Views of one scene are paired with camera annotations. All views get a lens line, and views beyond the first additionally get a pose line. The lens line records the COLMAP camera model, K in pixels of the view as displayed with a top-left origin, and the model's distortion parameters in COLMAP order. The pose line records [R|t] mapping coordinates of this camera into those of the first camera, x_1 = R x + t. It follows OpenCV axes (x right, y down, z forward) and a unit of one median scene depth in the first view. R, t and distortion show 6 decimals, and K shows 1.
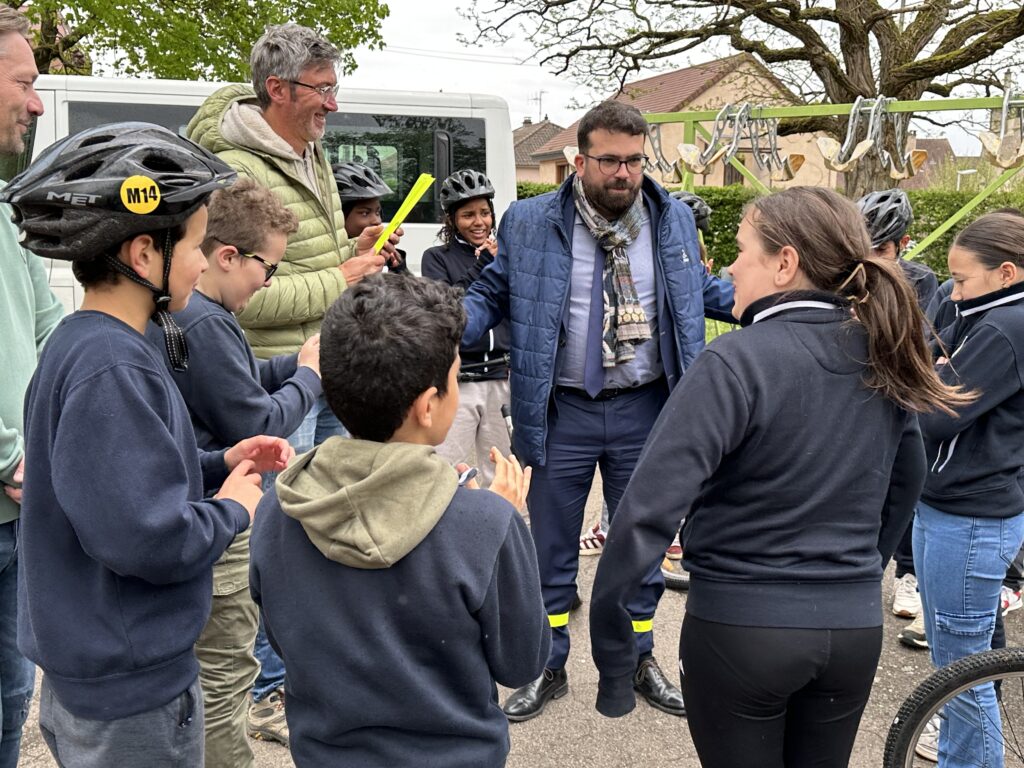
lens RADIAL K [[1492.9, 0, 518.1], [0, 1492.9, 370.6], [0, 0, 1]] dist [0.218690, -0.438424]
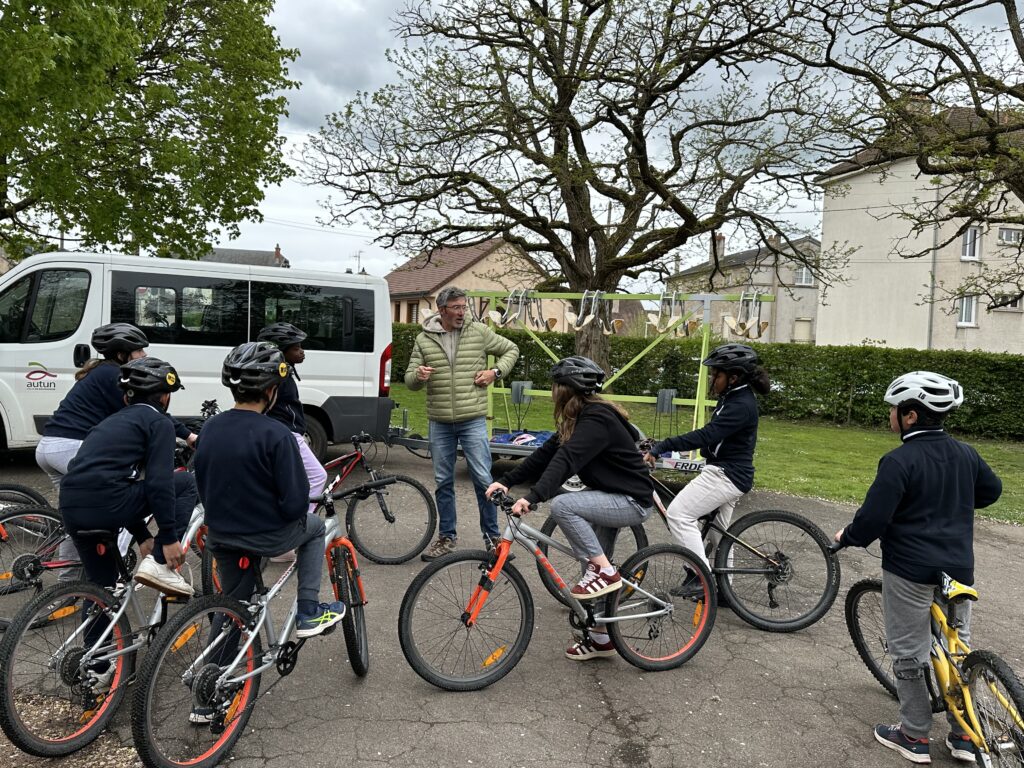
lens RADIAL K [[1492.9, 0, 518.1], [0, 1492.9, 370.6], [0, 0, 1]] dist [0.218690, -0.438424]
pose [[0.982278, 0.027162, 0.185450, -0.127065], [-0.013191, 0.997009, -0.076158, 0.036864], [-0.186963, 0.072362, 0.979698, -0.503056]]
